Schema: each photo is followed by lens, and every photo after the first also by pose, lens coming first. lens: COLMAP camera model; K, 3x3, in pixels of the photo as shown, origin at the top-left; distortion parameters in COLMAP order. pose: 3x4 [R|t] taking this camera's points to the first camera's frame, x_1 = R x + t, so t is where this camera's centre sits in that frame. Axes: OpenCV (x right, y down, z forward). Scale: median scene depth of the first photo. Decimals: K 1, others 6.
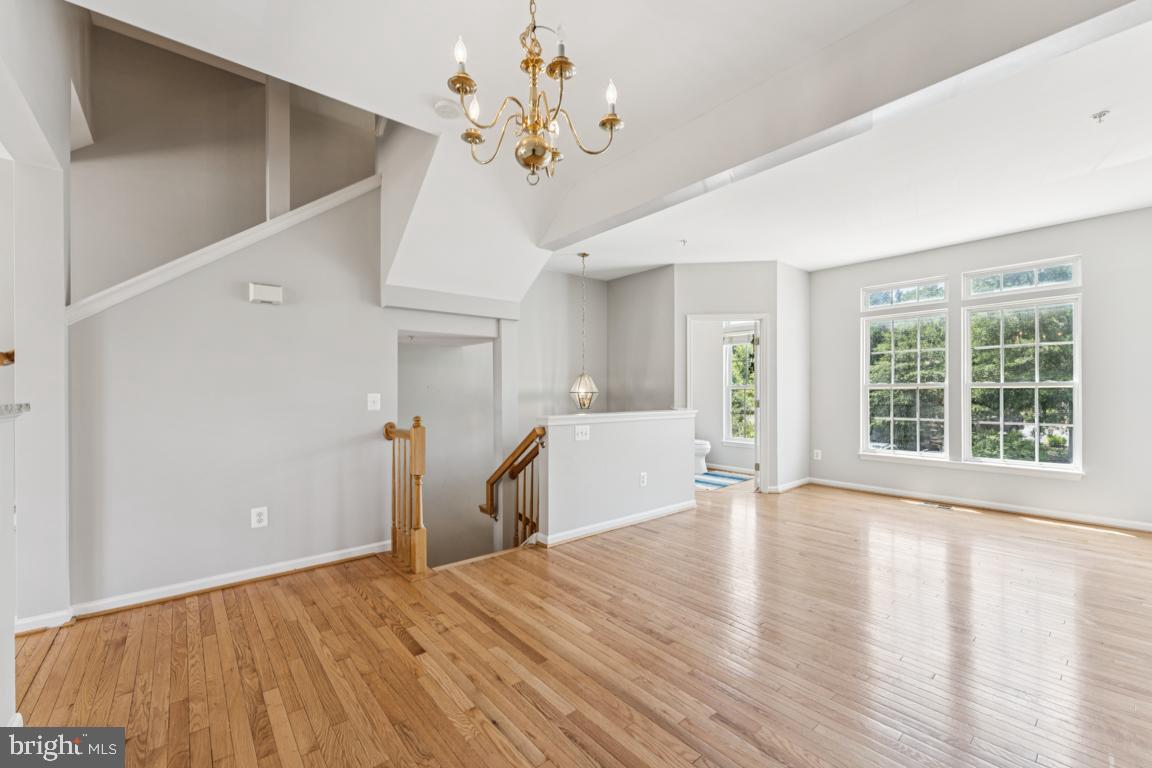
lens RADIAL K [[468.7, 0, 574.9], [0, 468.7, 388.7], [0, 0, 1]] dist [-0.000242, 0.000340]
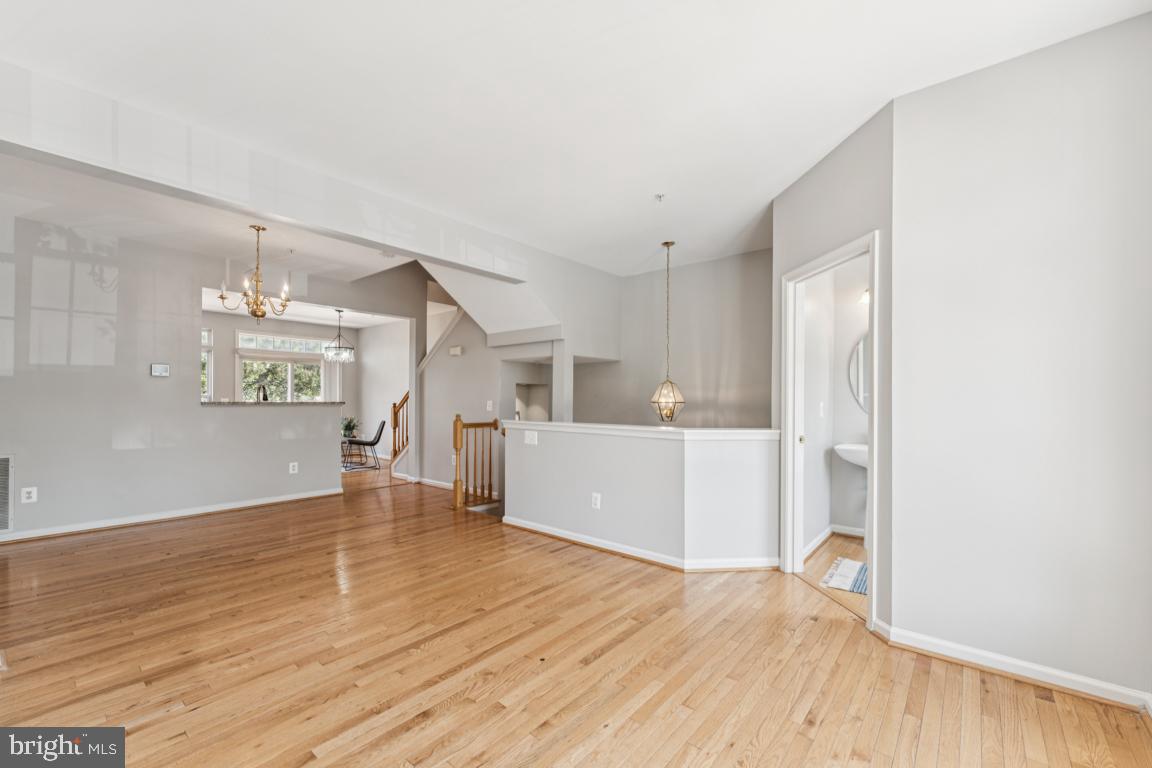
lens RADIAL K [[484.3, 0, 581.2], [0, 484.3, 399.6], [0, 0, 1]] dist [-0.001169, -0.000402]
pose [[0.169609, 0.004649, -0.985501, 1.537221], [-0.002526, 0.999988, 0.004283, -0.002003], [0.985508, 0.001763, 0.169618, 1.209472]]
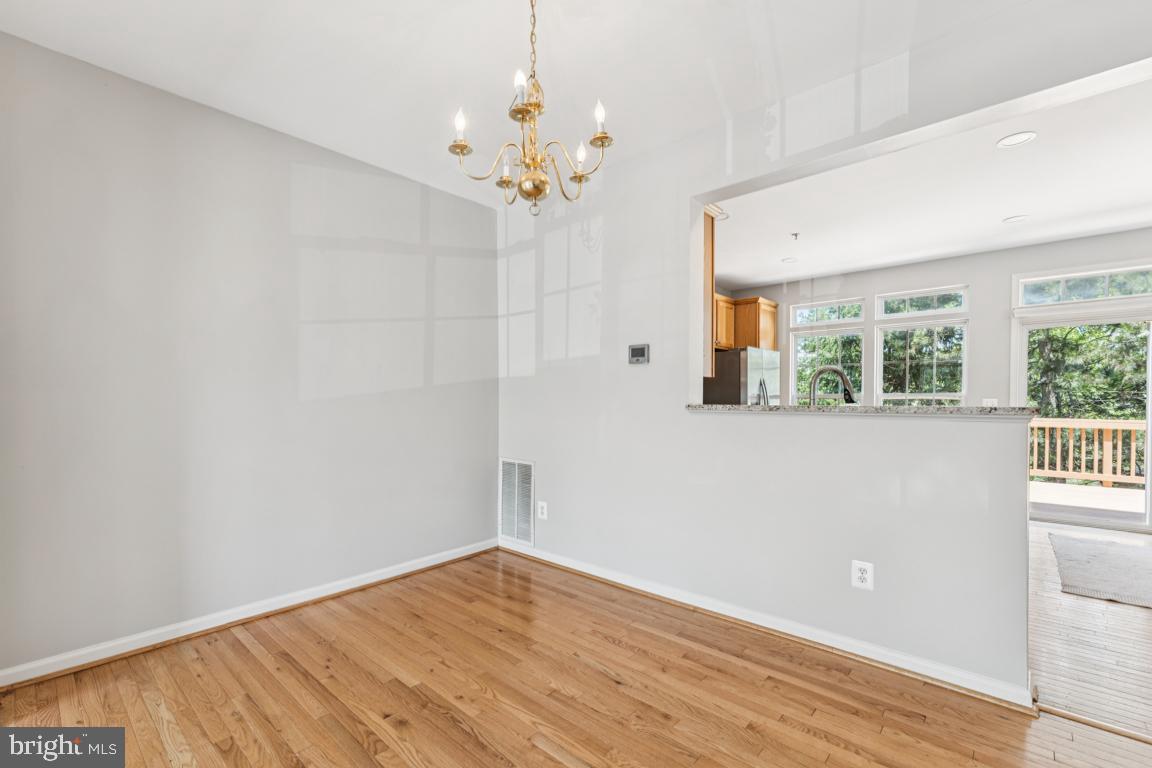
lens RADIAL K [[491.9, 0, 568.6], [0, 491.9, 402.4], [0, 0, 1]] dist [-0.000194, 0.000145]
pose [[-0.991346, 0.005286, -0.131170, -0.025122], [0.004842, 0.999981, 0.003710, 0.006828], [0.131187, 0.003042, -0.991353, 1.109086]]
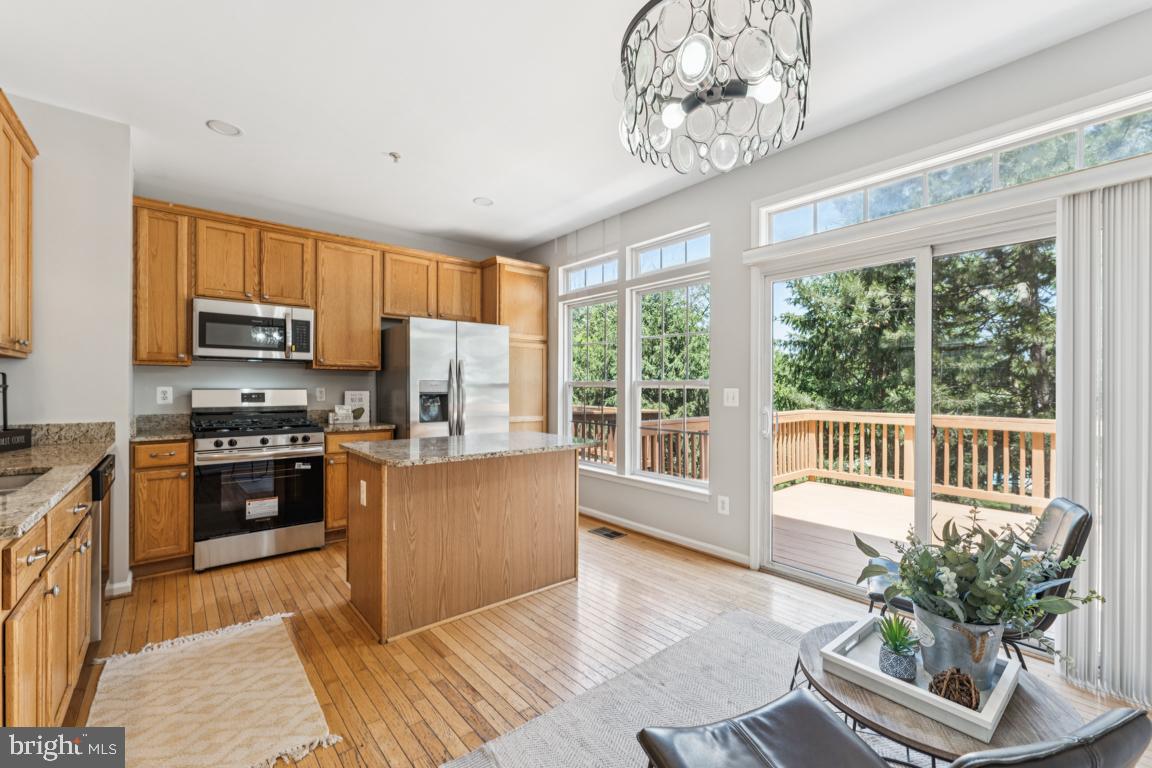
lens RADIAL K [[481.3, 0, 575.3], [0, 481.3, 387.8], [0, 0, 1]] dist [0.001157, 0.000480]
pose [[-0.999992, 0.001253, 0.003870, -1.316294], [0.001243, 0.999996, -0.002573, 0.009802], [-0.003873, -0.002568, -0.999989, 0.745341]]
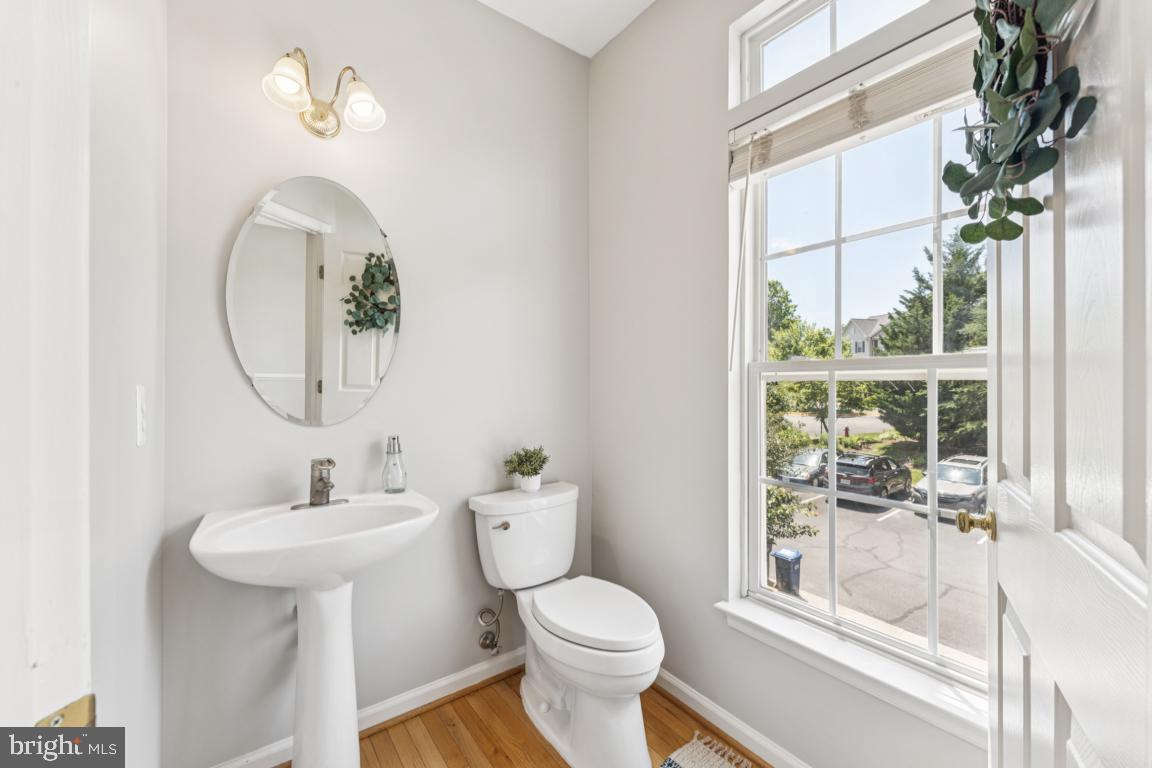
lens RADIAL K [[466.4, 0, 570.8], [0, 466.4, 382.3], [0, 0, 1]] dist [-0.001857, -0.000081]
pose [[0.996998, 0.003962, -0.077322, 0.613763], [-0.003822, 0.999991, 0.001960, 0.006050], [0.077329, -0.001658, 0.997004, 1.829263]]
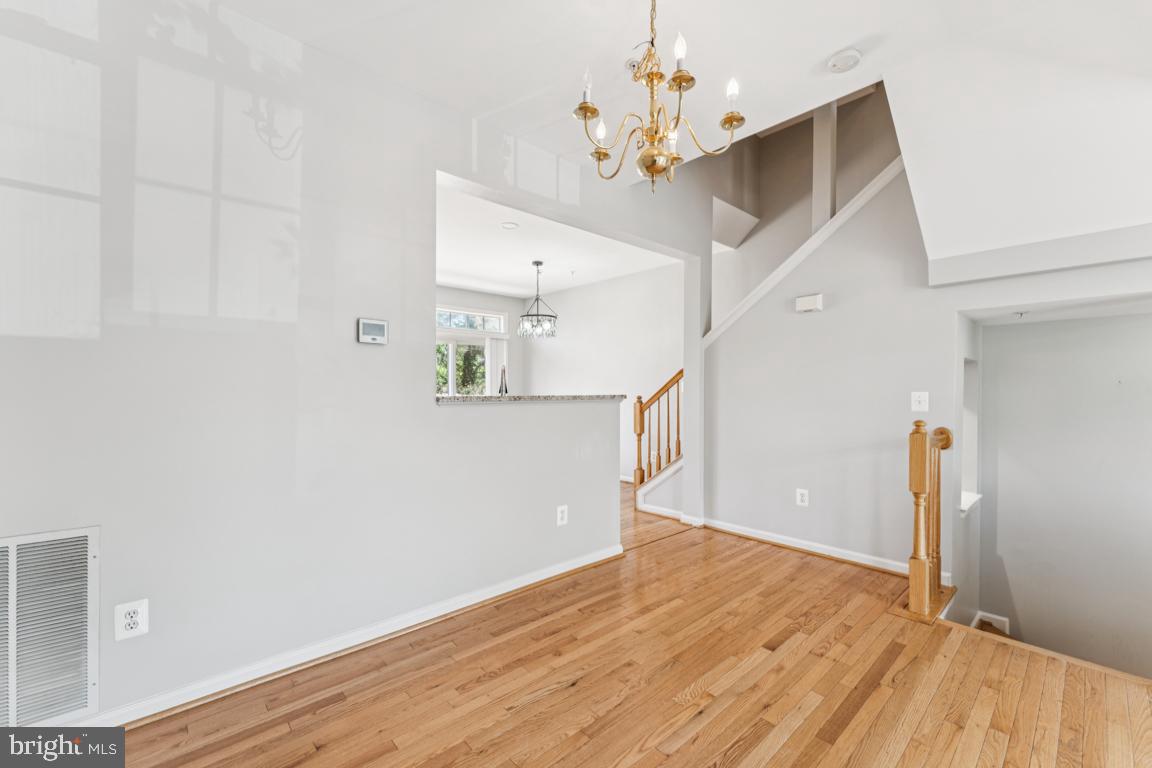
lens RADIAL K [[481.3, 0, 575.3], [0, 481.3, 387.8], [0, 0, 1]] dist [0.001157, 0.000480]
pose [[0.032208, -0.000774, -0.999481, 0.488648], [0.003244, 0.999995, -0.000670, 0.002011], [0.999476, -0.003220, 0.032210, 0.390447]]
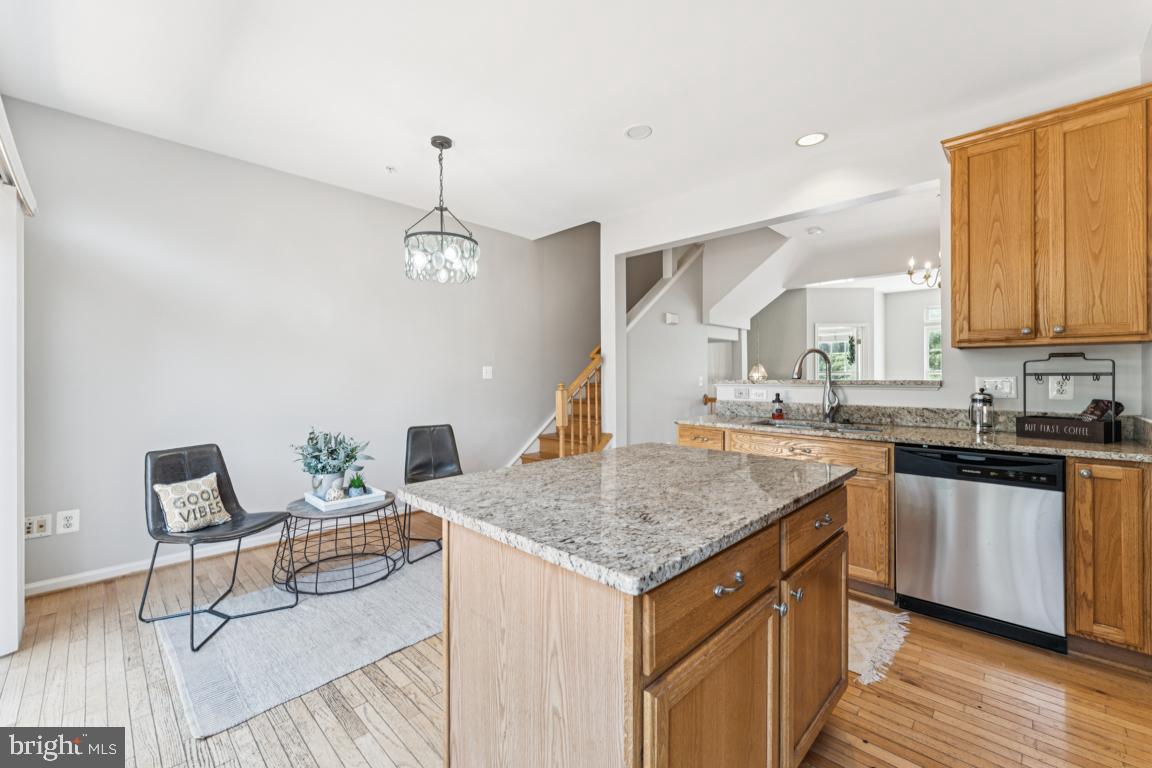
lens RADIAL K [[469.3, 0, 568.0], [0, 469.3, 376.7], [0, 0, 1]] dist [-0.000646, -0.000042]
pose [[0.995905, 0.000261, 0.090405, -1.245645], [-0.000557, 0.999995, 0.003246, 0.005740], [-0.090404, -0.003283, 0.995900, -0.730854]]
